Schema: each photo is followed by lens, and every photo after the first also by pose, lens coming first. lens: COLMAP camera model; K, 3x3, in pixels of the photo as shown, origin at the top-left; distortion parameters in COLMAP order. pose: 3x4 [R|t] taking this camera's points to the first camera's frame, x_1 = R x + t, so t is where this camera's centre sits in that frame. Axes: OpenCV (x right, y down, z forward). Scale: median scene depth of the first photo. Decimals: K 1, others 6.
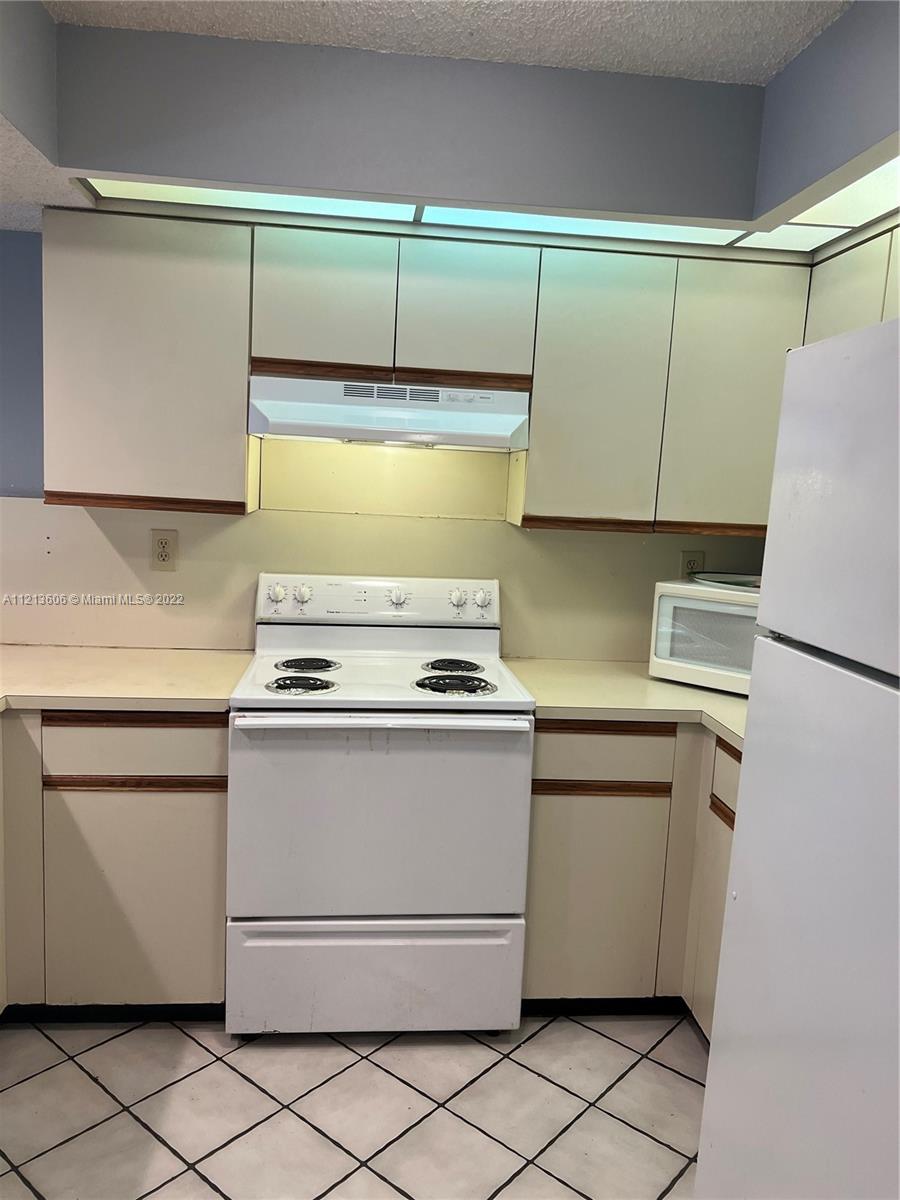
lens RADIAL K [[897.1, 0, 450.0], [0, 897.1, 600.0], [0, 0, 1]] dist [0.068765, -0.092078]
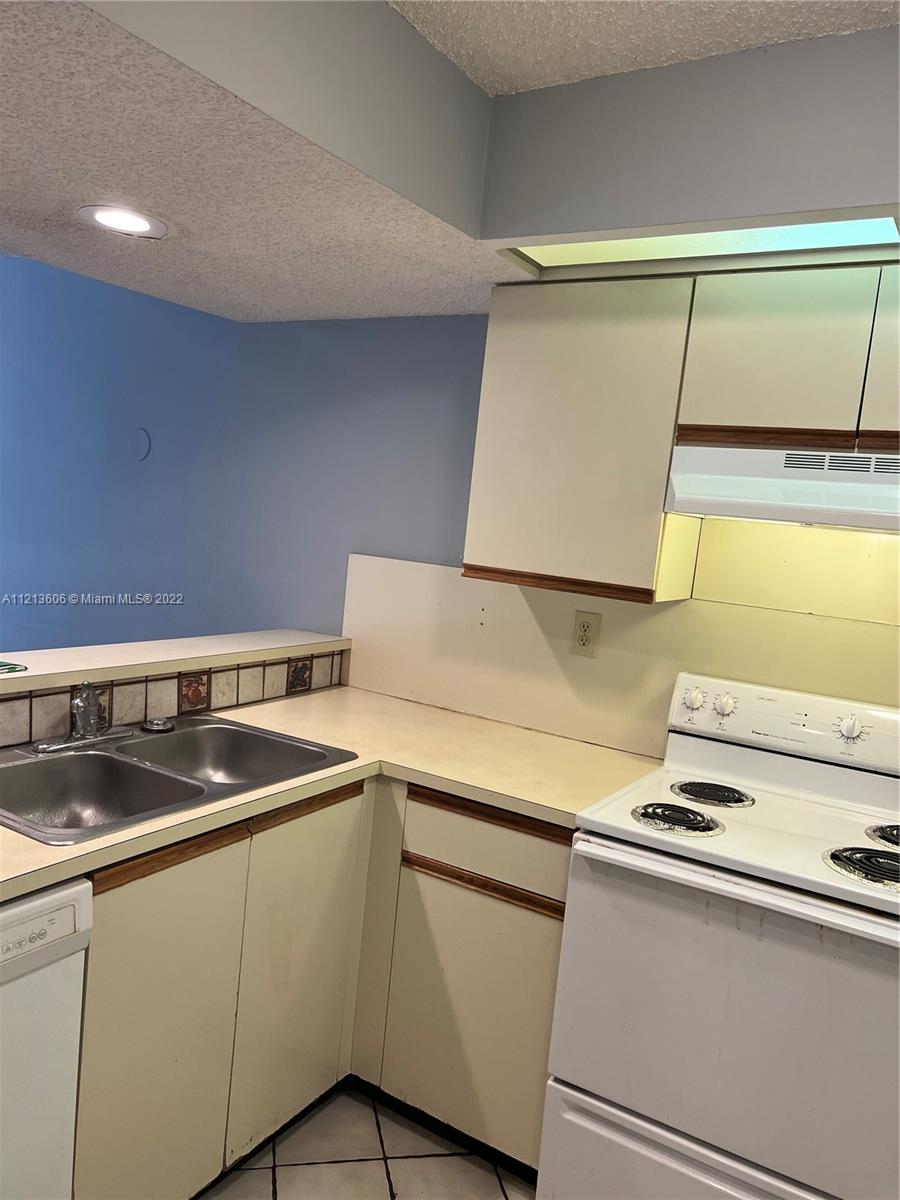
lens RADIAL K [[897.1, 0, 450.0], [0, 897.1, 600.0], [0, 0, 1]] dist [0.068765, -0.092078]
pose [[0.794589, 0.086459, -0.600960, 0.140016], [-0.138012, 0.989618, -0.040105, -0.037890], [0.591253, 0.114807, 0.798273, 0.199691]]
